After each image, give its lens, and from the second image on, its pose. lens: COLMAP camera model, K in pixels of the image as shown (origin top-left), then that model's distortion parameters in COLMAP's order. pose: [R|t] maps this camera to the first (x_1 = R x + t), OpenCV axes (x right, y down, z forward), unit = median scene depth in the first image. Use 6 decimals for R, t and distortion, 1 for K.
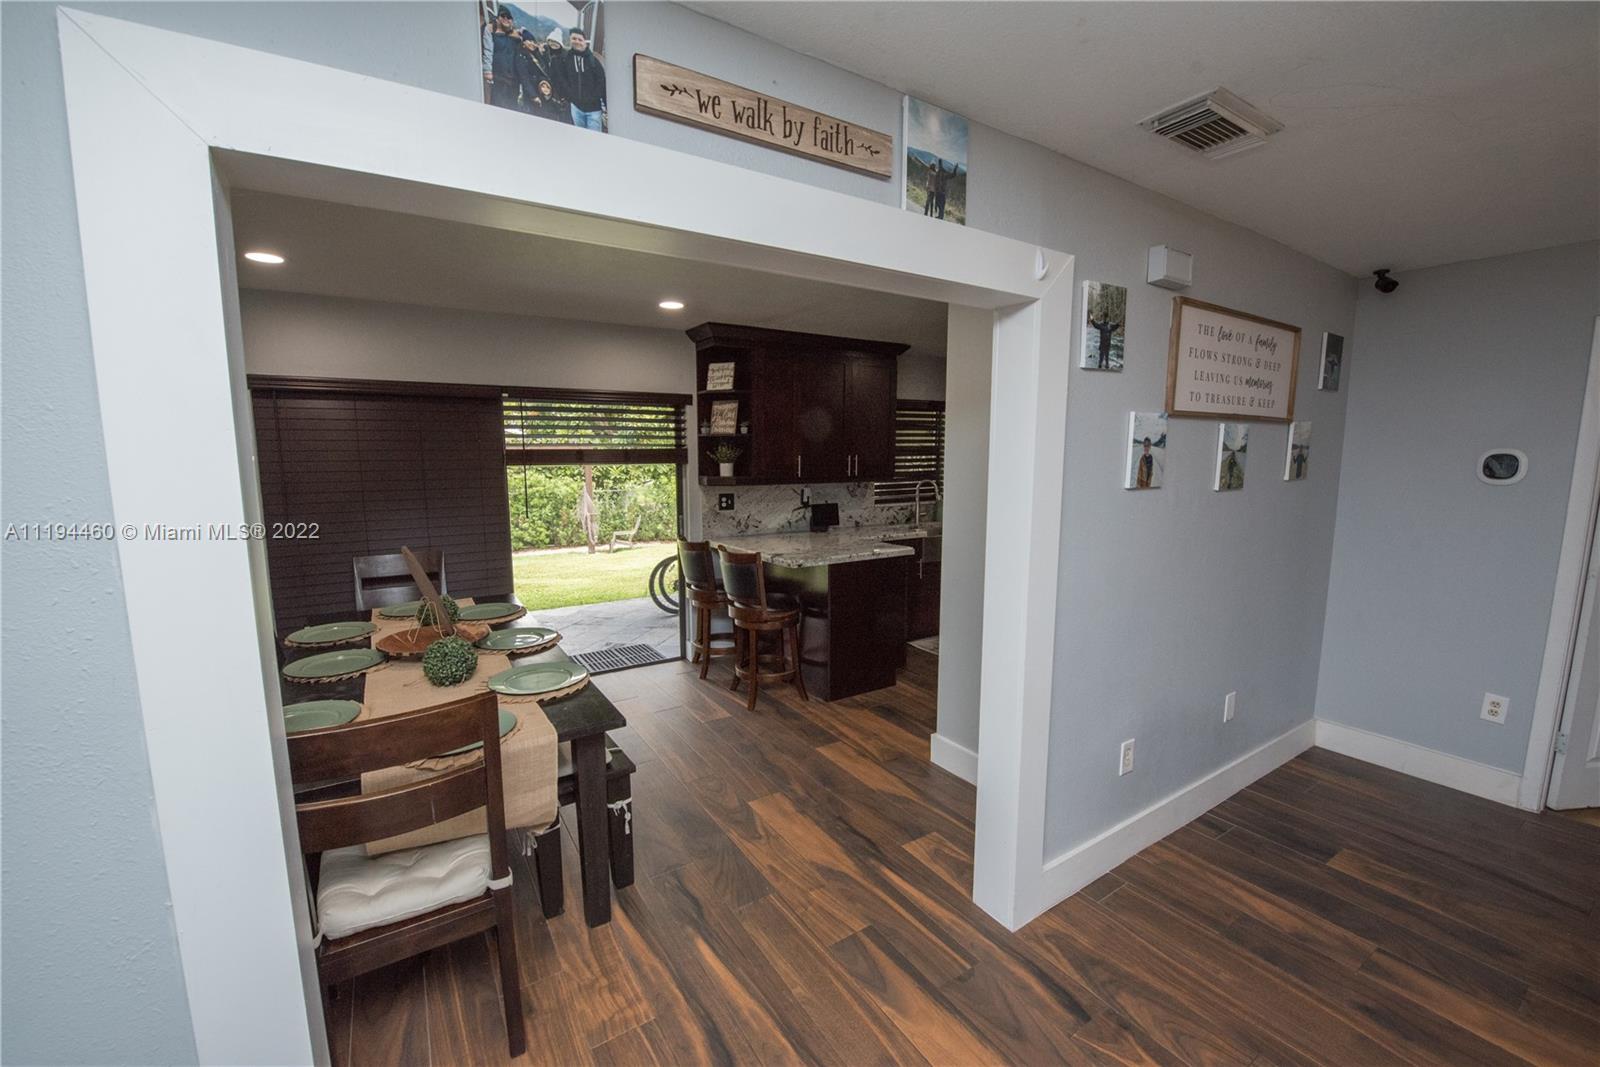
lens RADIAL K [[637.0, 0, 793.2], [0, 637.0, 535.9], [0, 0, 1]] dist [-0.013355, -0.003217]
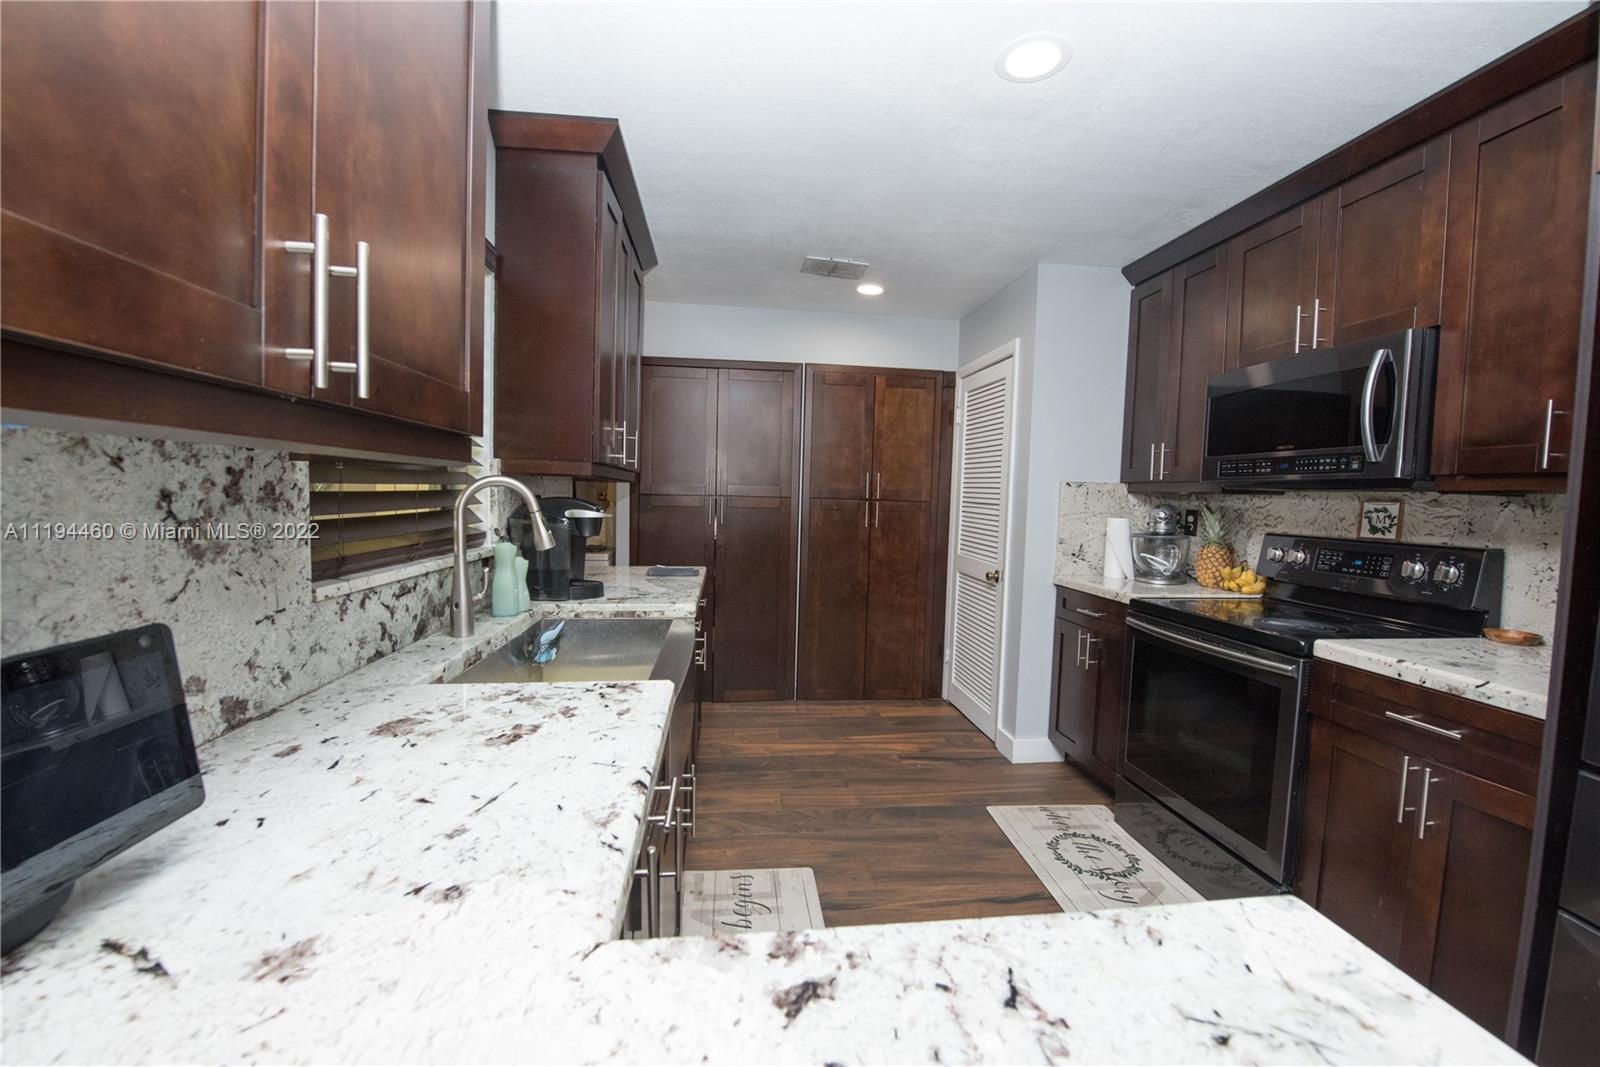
lens RADIAL K [[637.0, 0, 793.2], [0, 637.0, 535.9], [0, 0, 1]] dist [-0.013355, -0.003217]
pose [[0.438210, -0.043718, 0.897809, 0.019342], [0.087515, 0.996146, 0.005791, -0.062129], [-0.894602, 0.076034, 0.440348, 0.902750]]
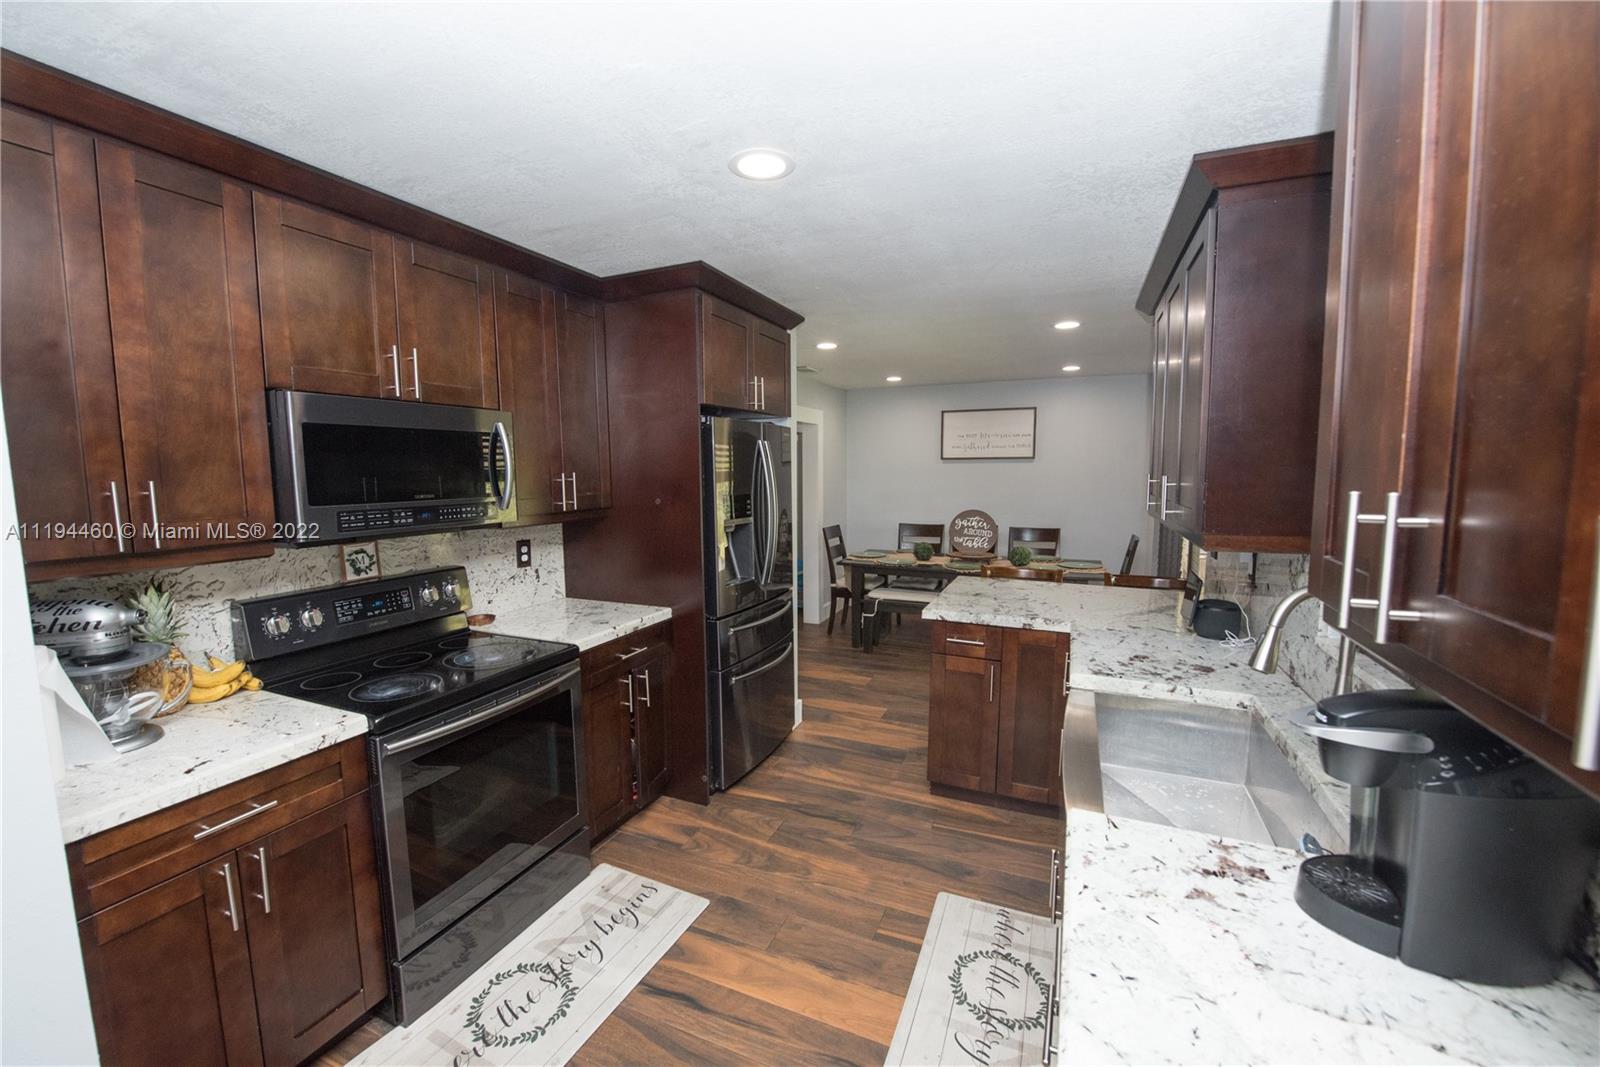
lens RADIAL K [[637.0, 0, 793.2], [0, 637.0, 535.9], [0, 0, 1]] dist [-0.013355, -0.003217]
pose [[-0.825742, 0.068823, -0.559833, 0.597056], [-0.063281, 0.974958, 0.213194, -0.171227], [0.560486, 0.211470, -0.800709, 1.271449]]
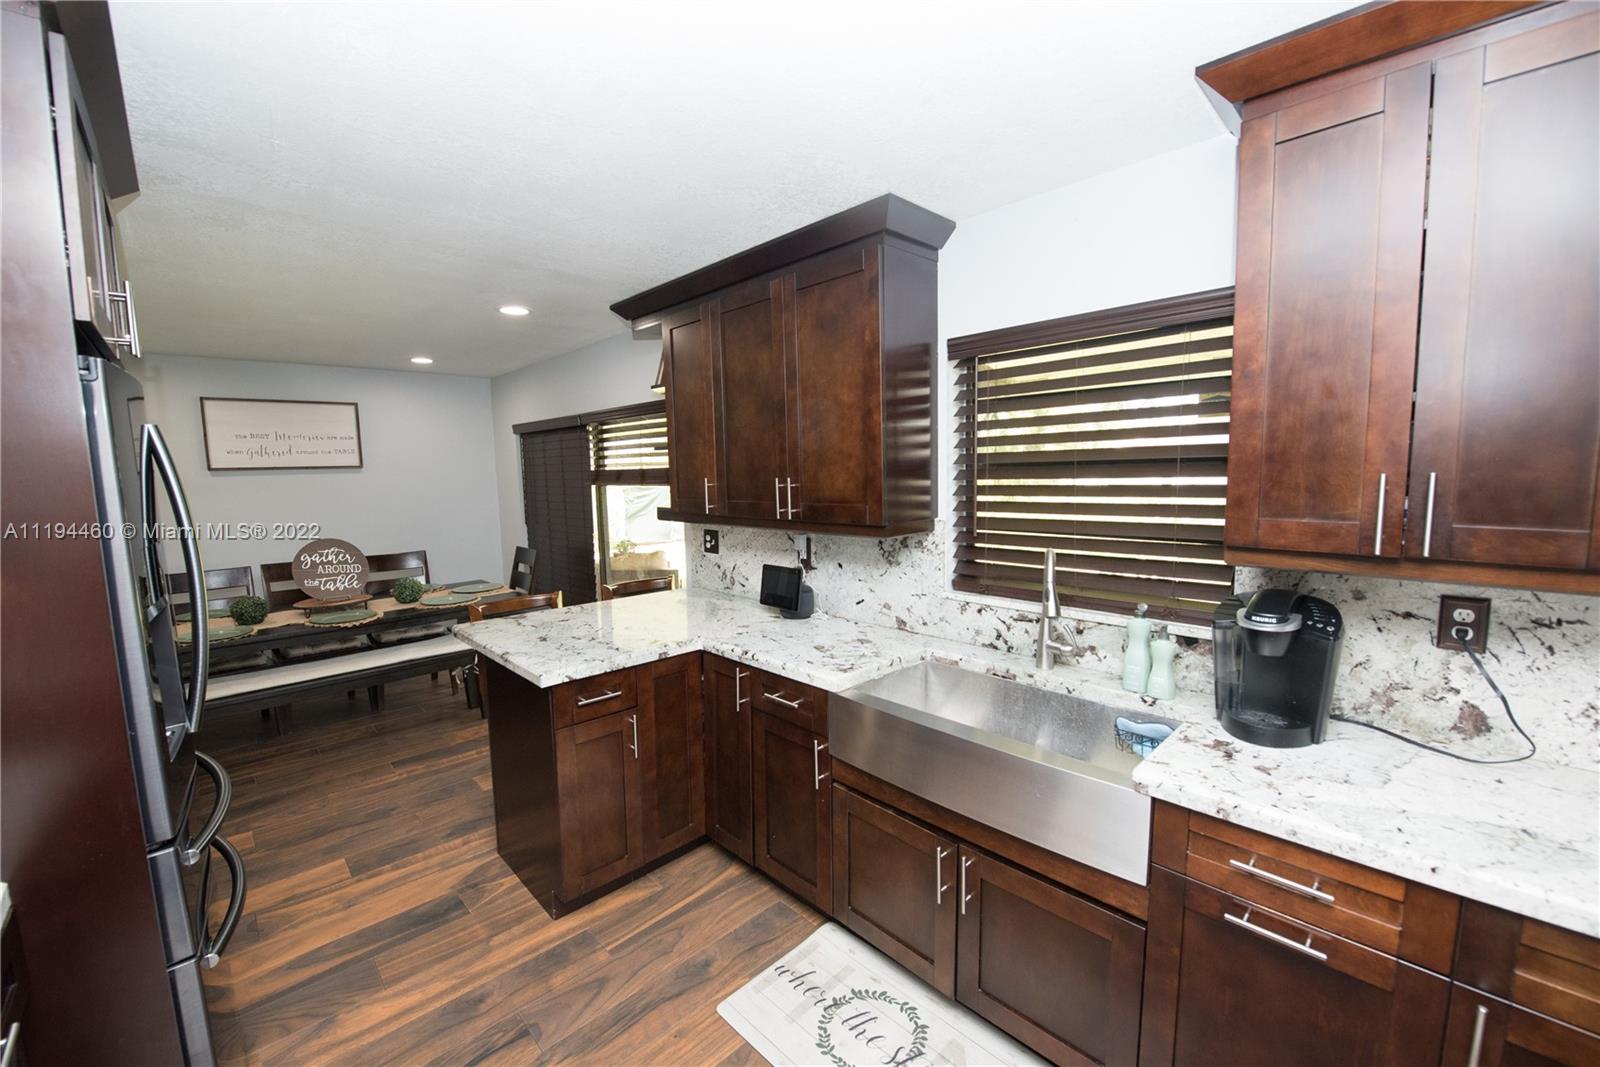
lens RADIAL K [[637.0, 0, 793.2], [0, 637.0, 535.9], [0, 0, 1]] dist [-0.013355, -0.003217]
pose [[0.202609, 0.104761, -0.973640, 0.603589], [-0.104823, 0.990869, 0.084802, -0.129681], [0.973633, 0.084878, 0.211740, 0.940746]]
